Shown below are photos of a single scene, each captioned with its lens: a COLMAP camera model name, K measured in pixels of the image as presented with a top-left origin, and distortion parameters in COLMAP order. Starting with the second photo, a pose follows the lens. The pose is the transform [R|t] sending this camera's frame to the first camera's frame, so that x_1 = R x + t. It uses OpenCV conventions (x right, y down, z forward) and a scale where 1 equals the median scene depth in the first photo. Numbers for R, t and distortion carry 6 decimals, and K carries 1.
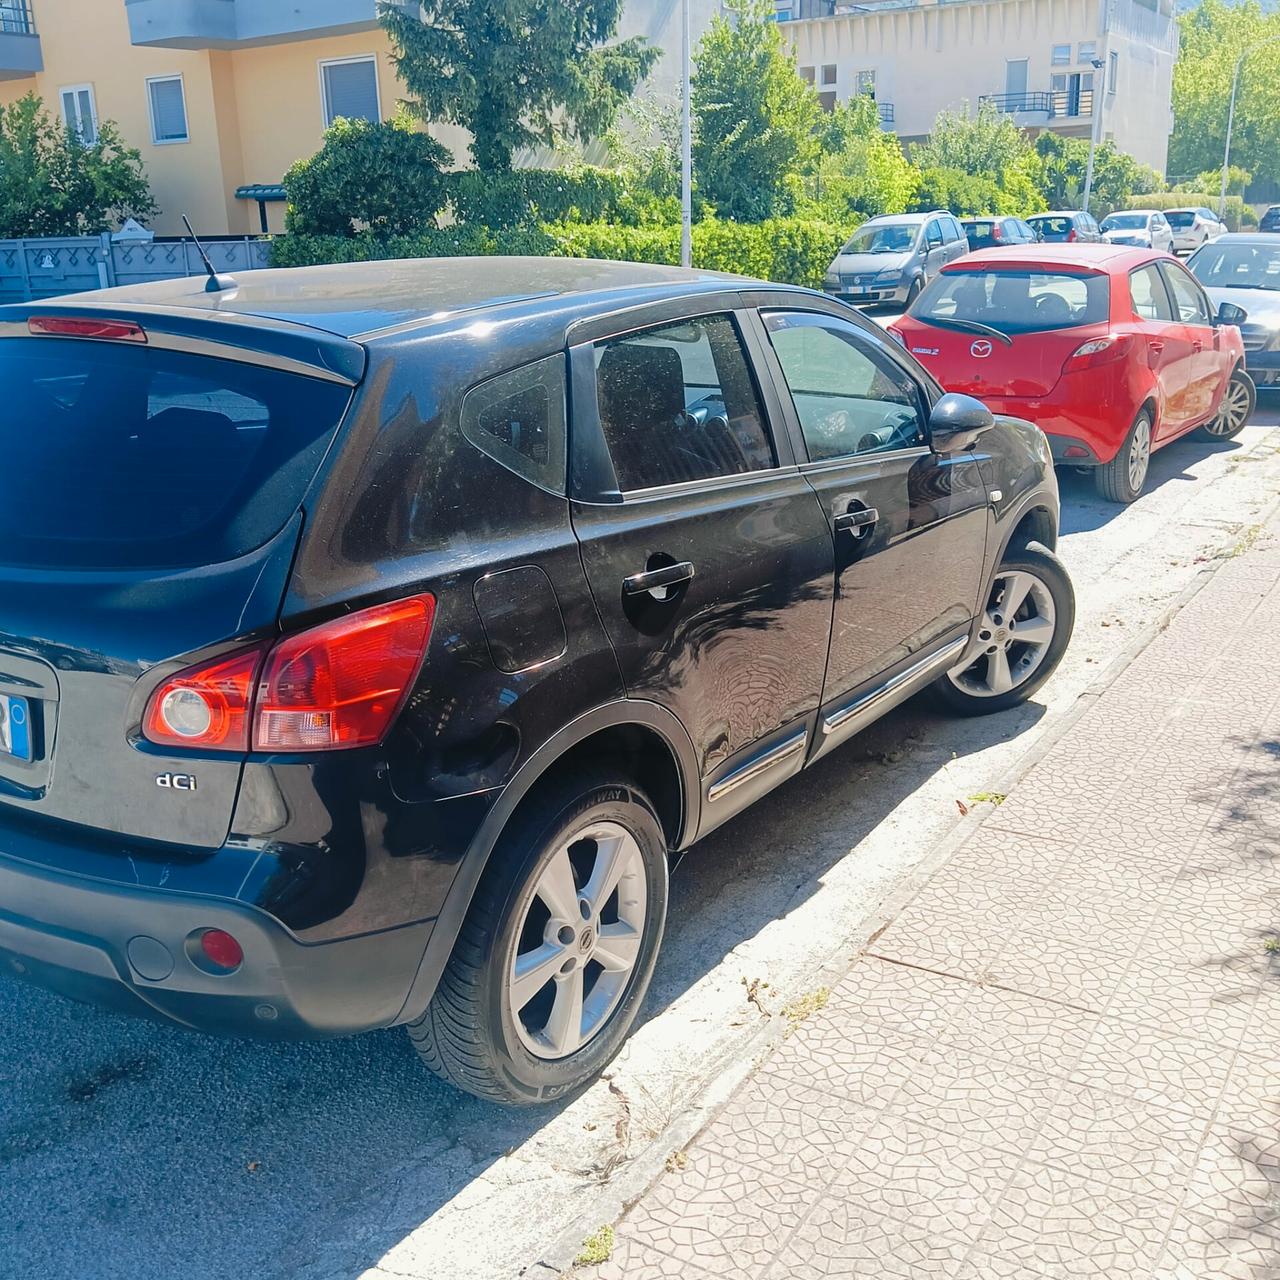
lens RADIAL K [[1379.1, 0, 640.0], [0, 1379.1, 640.0], [0, 0, 1]] dist [0.100229, -0.231976]
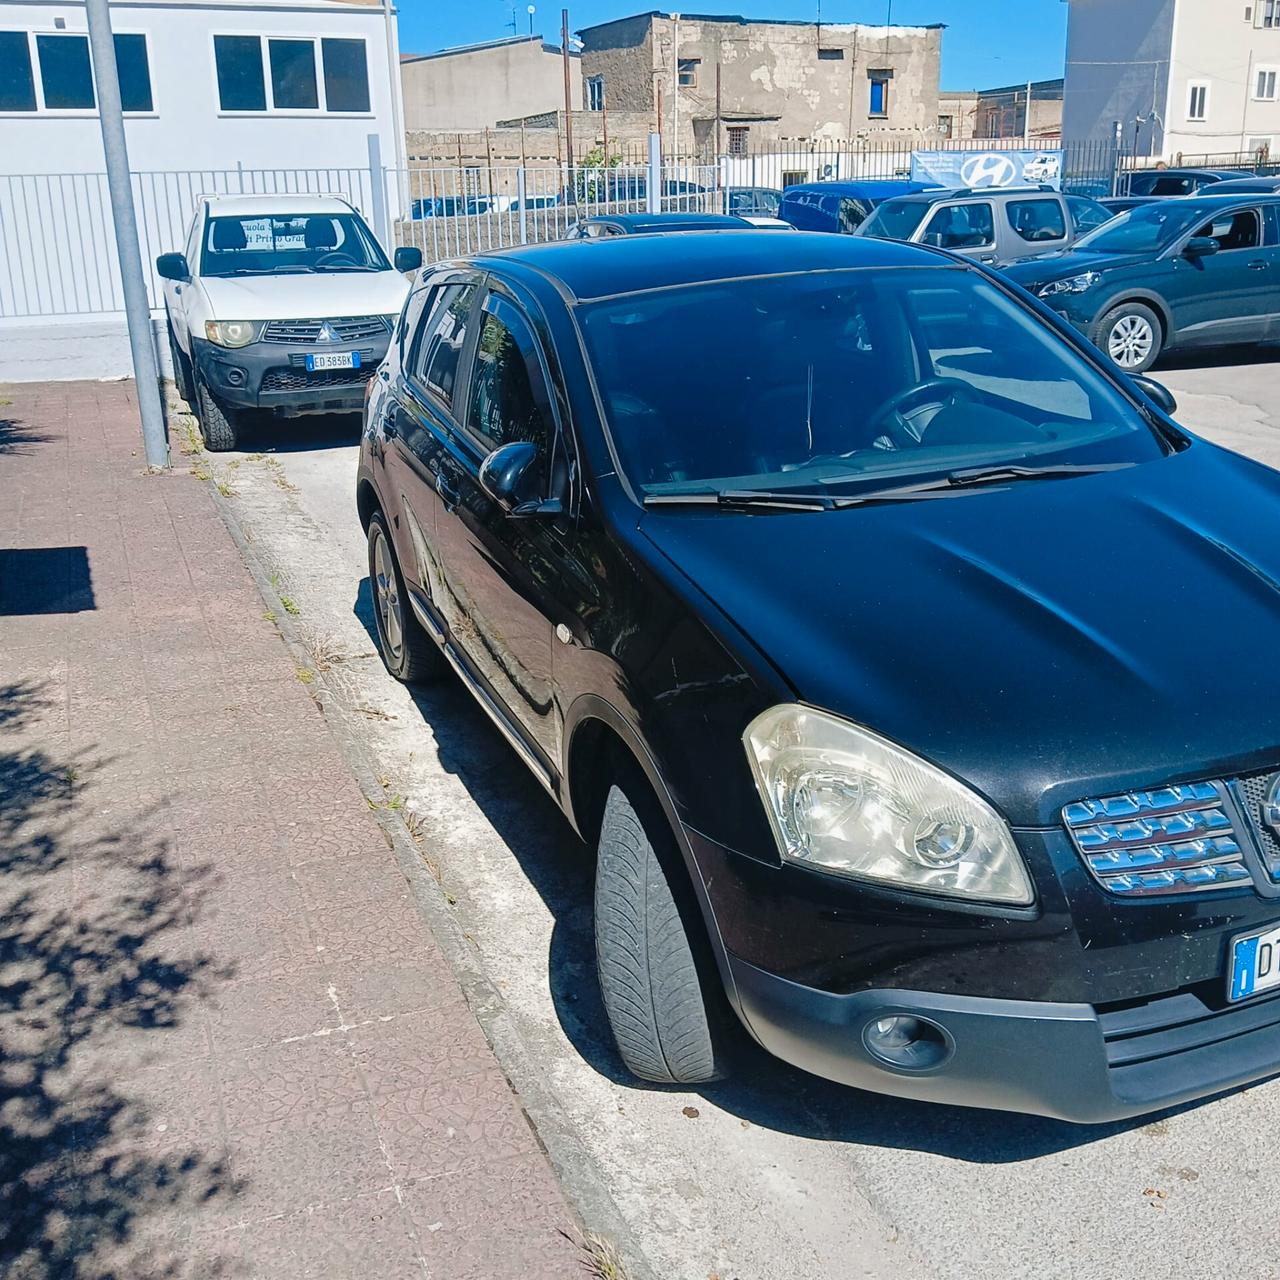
lens RADIAL K [[1367.8, 0, 606.5], [0, 1367.8, 655.7], [0, 0, 1]] dist [0.105718, -0.227483]
pose [[-0.602857, 0.300815, -0.738968, 0.982614], [-0.197197, 0.841285, 0.503341, -0.572886], [0.773096, 0.449165, -0.447854, 1.751947]]
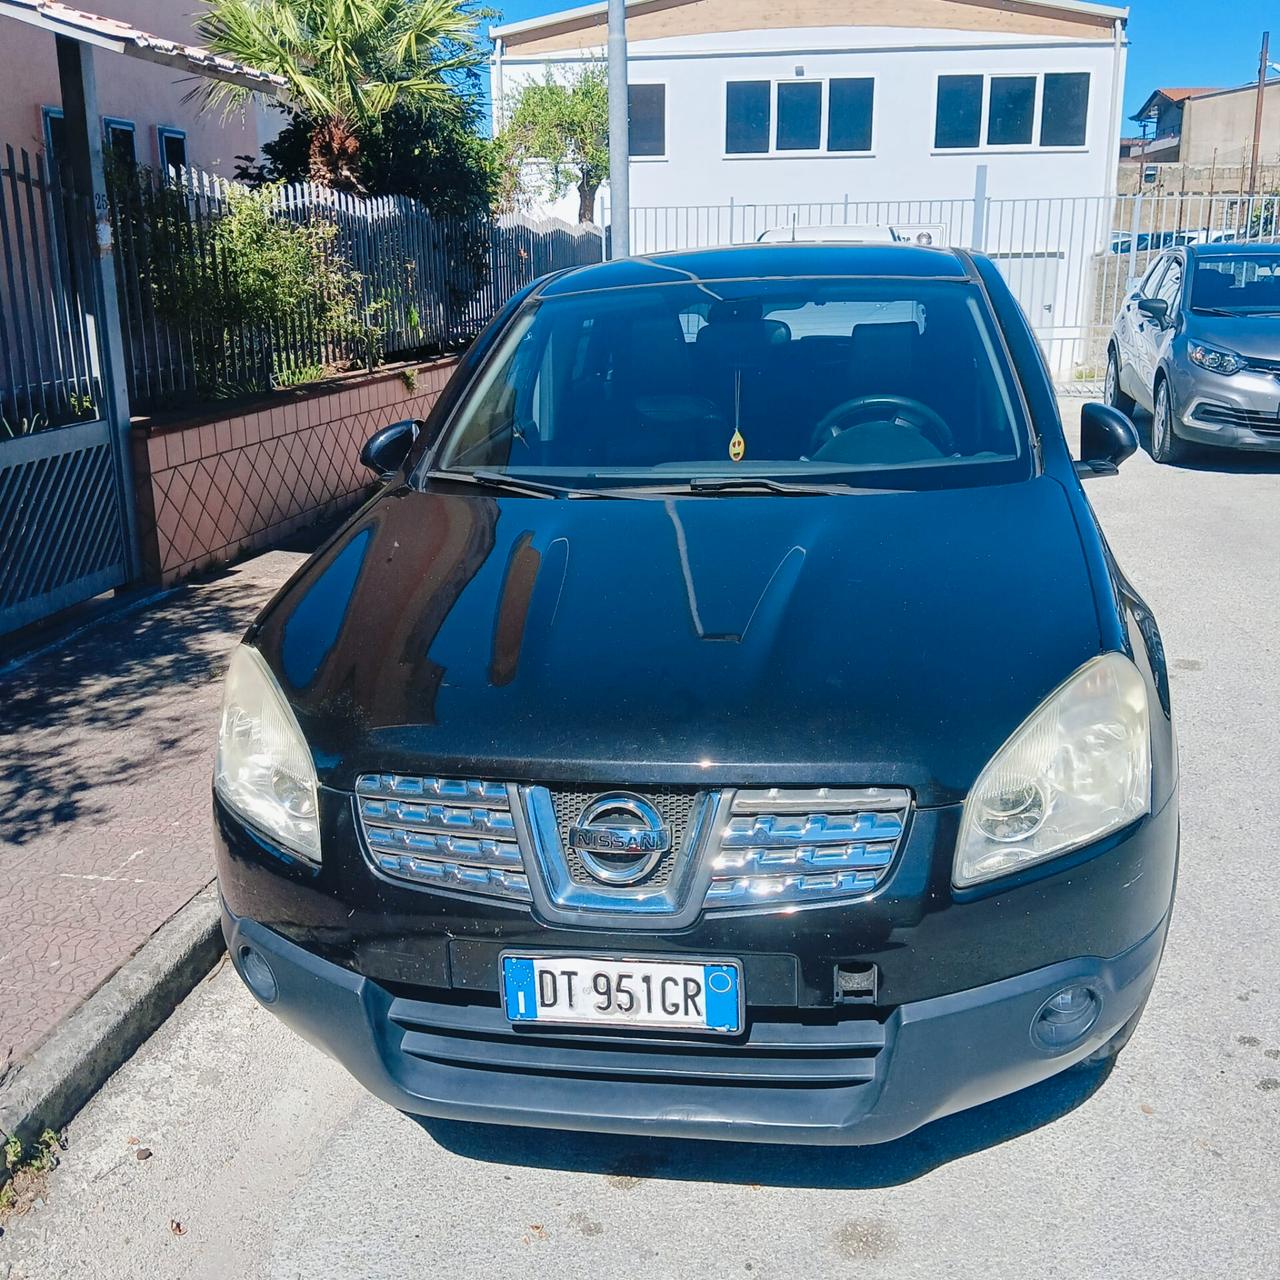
lens RADIAL K [[1351.0, 0, 646.1], [0, 1351.0, 642.8], [0, 0, 1]] dist [0.122136, -0.274561]
pose [[-0.924388, 0.151200, -0.350207, 0.496255], [-0.070796, 0.834132, 0.547003, -0.646011], [0.374826, 0.530437, -0.760357, 2.163265]]
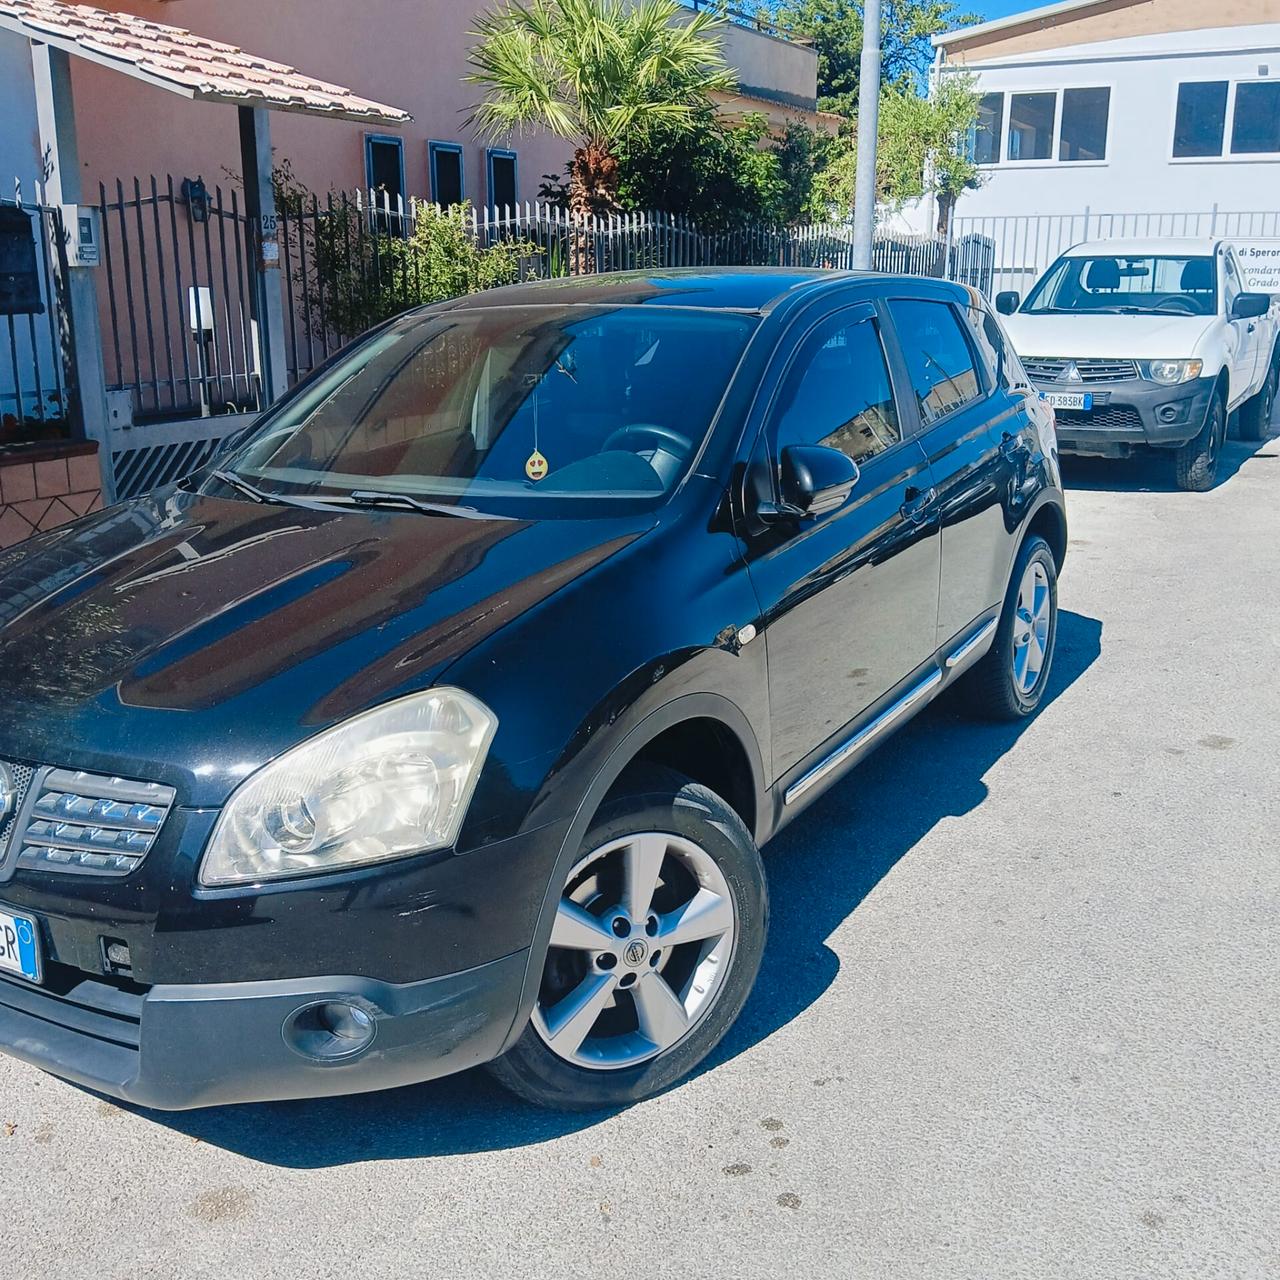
lens RADIAL K [[1349.4, 0, 640.0], [0, 1349.4, 640.0], [0, 0, 1]] dist [0.110205, -0.243546]
pose [[-0.998931, 0.045504, -0.008162, -0.022999], [0.033546, 0.834963, 0.549283, -0.678899], [0.031810, 0.548422, -0.835596, 2.293515]]
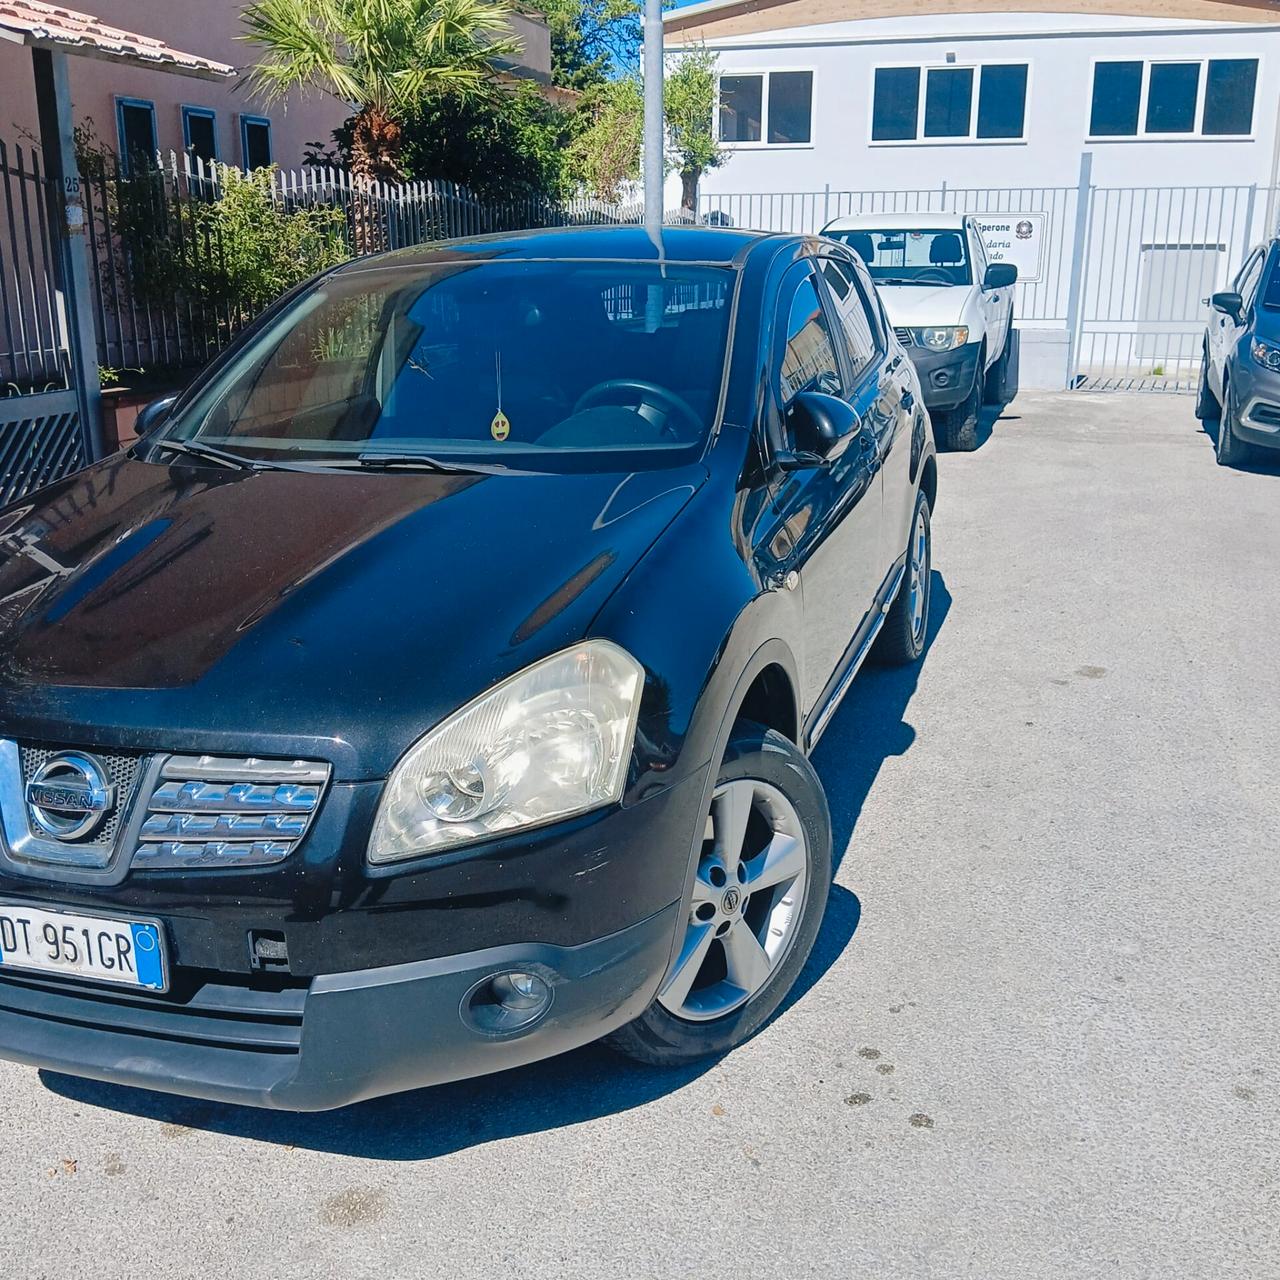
lens RADIAL K [[1341.9, 0, 636.9], [0, 1341.9, 649.0], [0, 0, 1]] dist [0.110139, -0.248828]
pose [[-0.970593, 0.107114, -0.215581, 0.184089], [-0.034674, 0.824003, 0.565524, -0.657015], [0.238215, 0.556369, -0.796057, 2.264407]]
